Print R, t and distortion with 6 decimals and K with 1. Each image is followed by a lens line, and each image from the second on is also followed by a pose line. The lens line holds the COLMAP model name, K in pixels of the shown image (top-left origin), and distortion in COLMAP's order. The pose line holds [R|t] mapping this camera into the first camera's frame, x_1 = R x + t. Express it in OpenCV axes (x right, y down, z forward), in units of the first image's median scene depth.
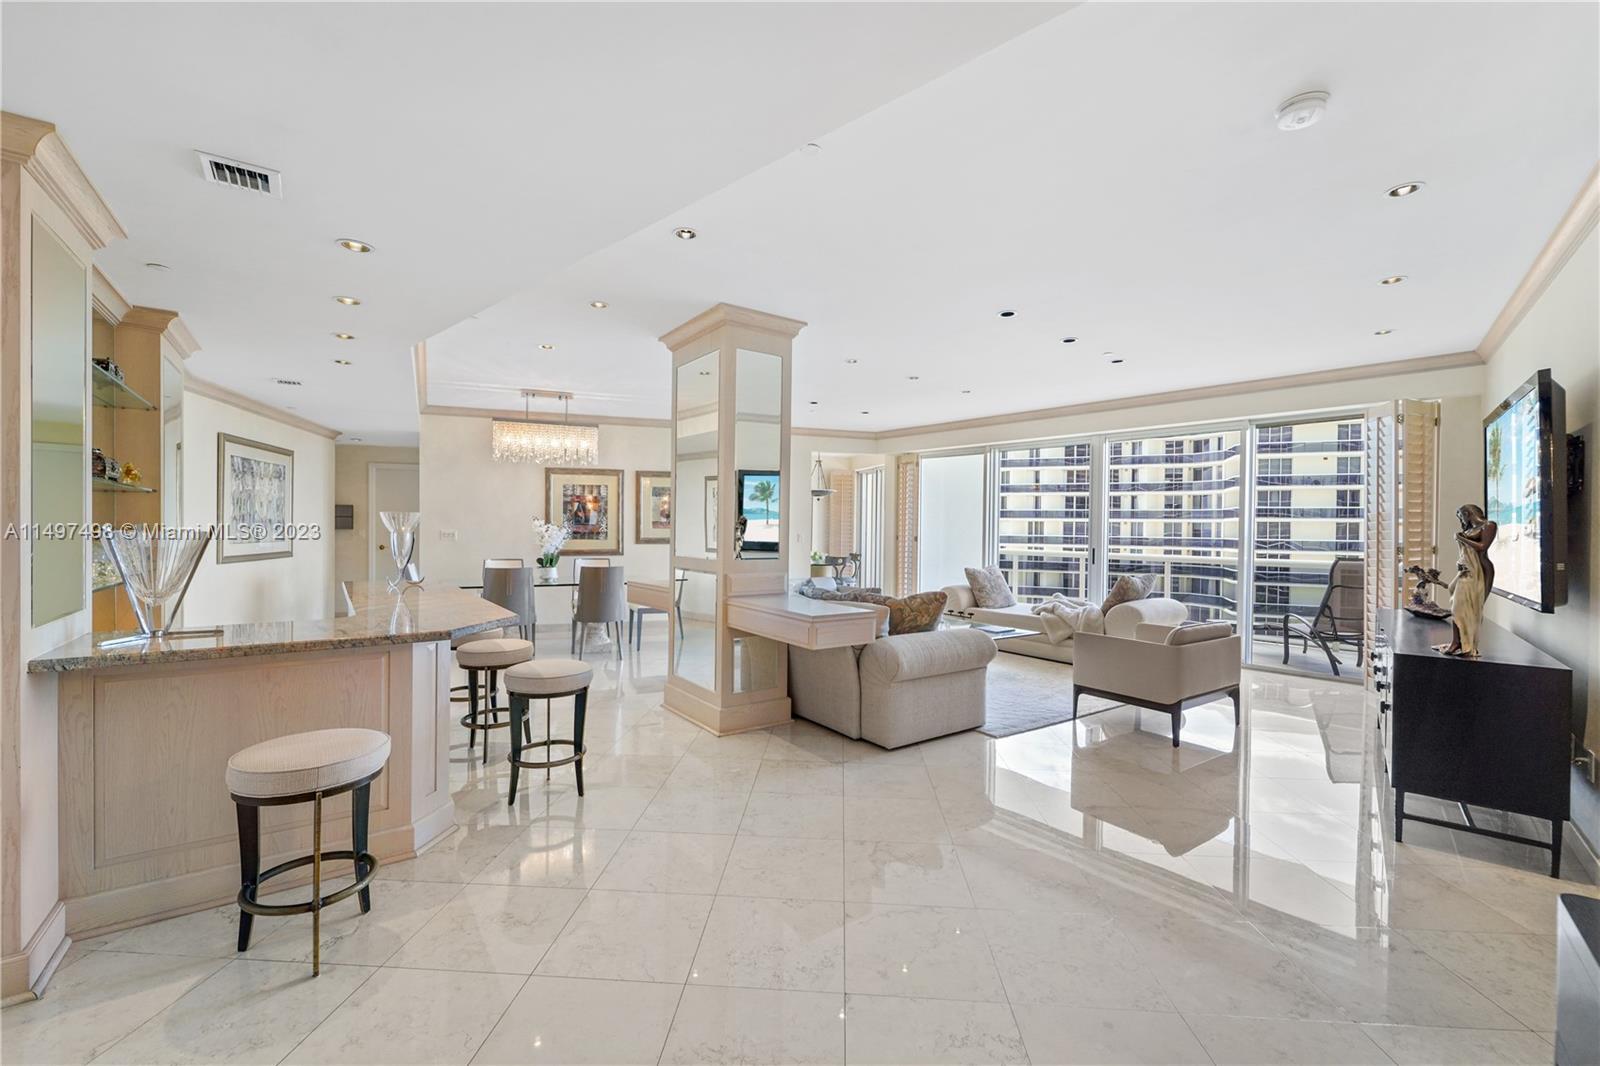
lens RADIAL K [[658.7, 0, 802.7], [0, 658.7, 524.6], [0, 0, 1]] dist [0.001753, -0.000207]
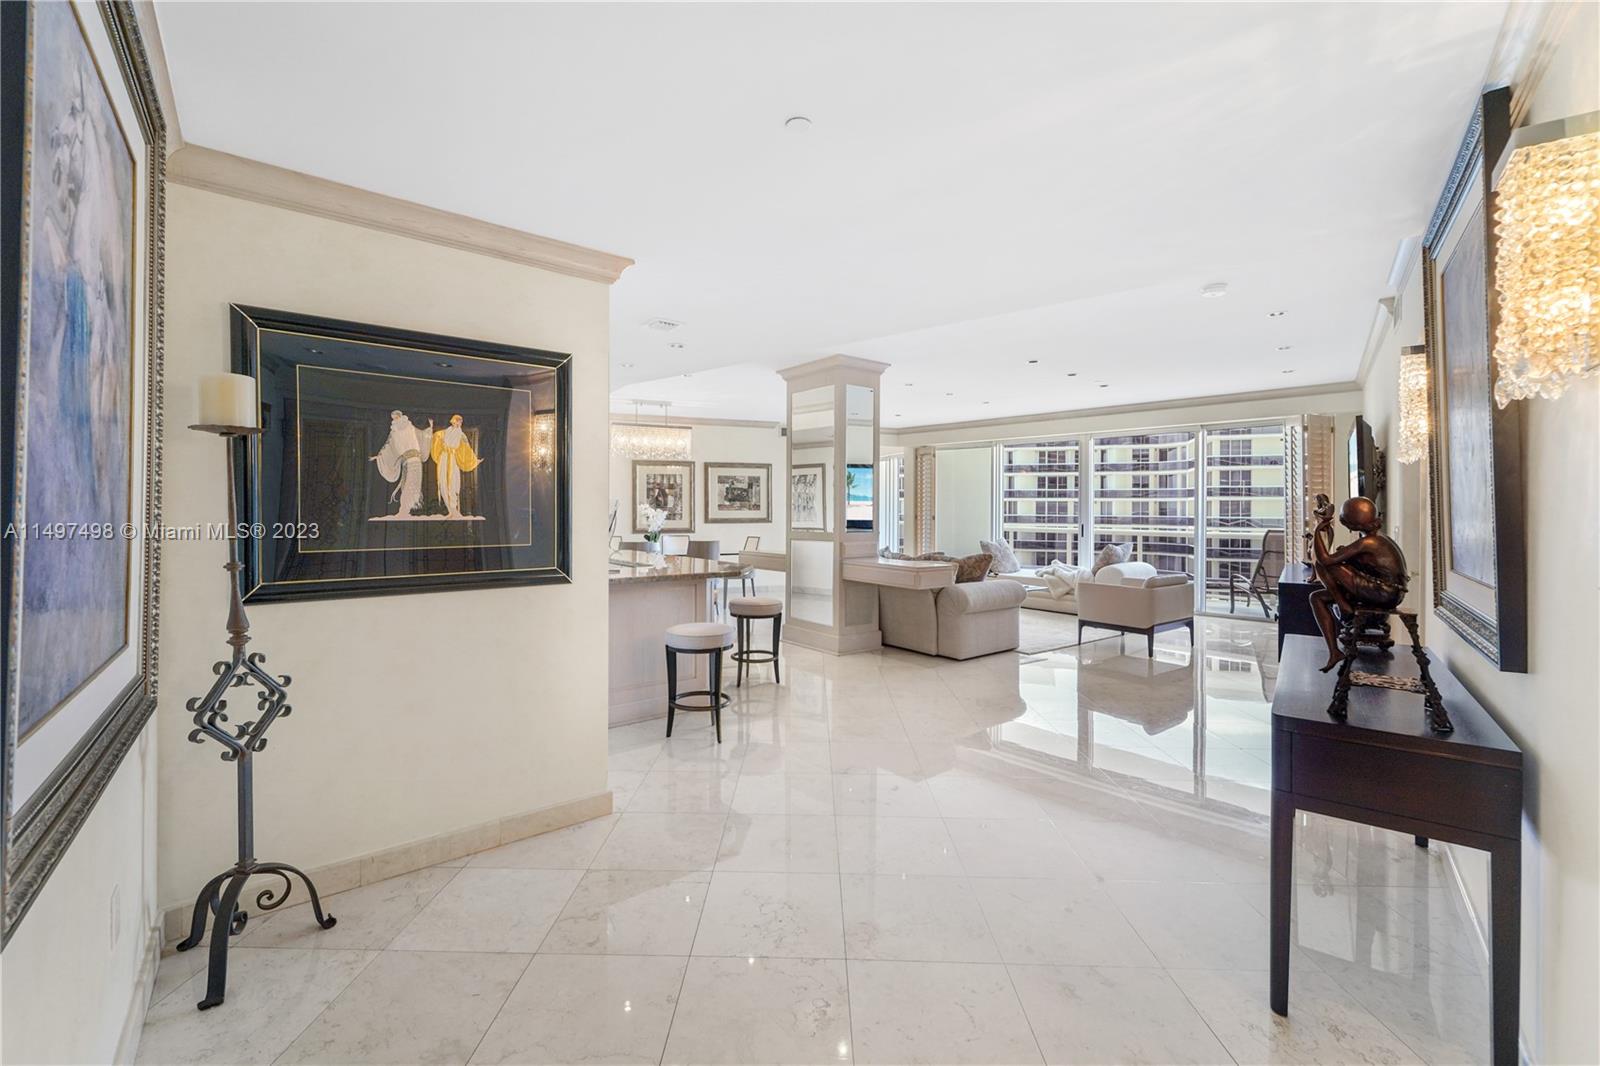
lens RADIAL K [[667.2, 0, 799.1], [0, 667.2, 497.7], [0, 0, 1]] dist [0.000070, -0.000075]
pose [[0.999204, -0.004924, 0.039595, -0.143918], [0.005372, 0.999923, -0.011221, -0.003048], [-0.039537, 0.011424, 0.999153, -0.240732]]
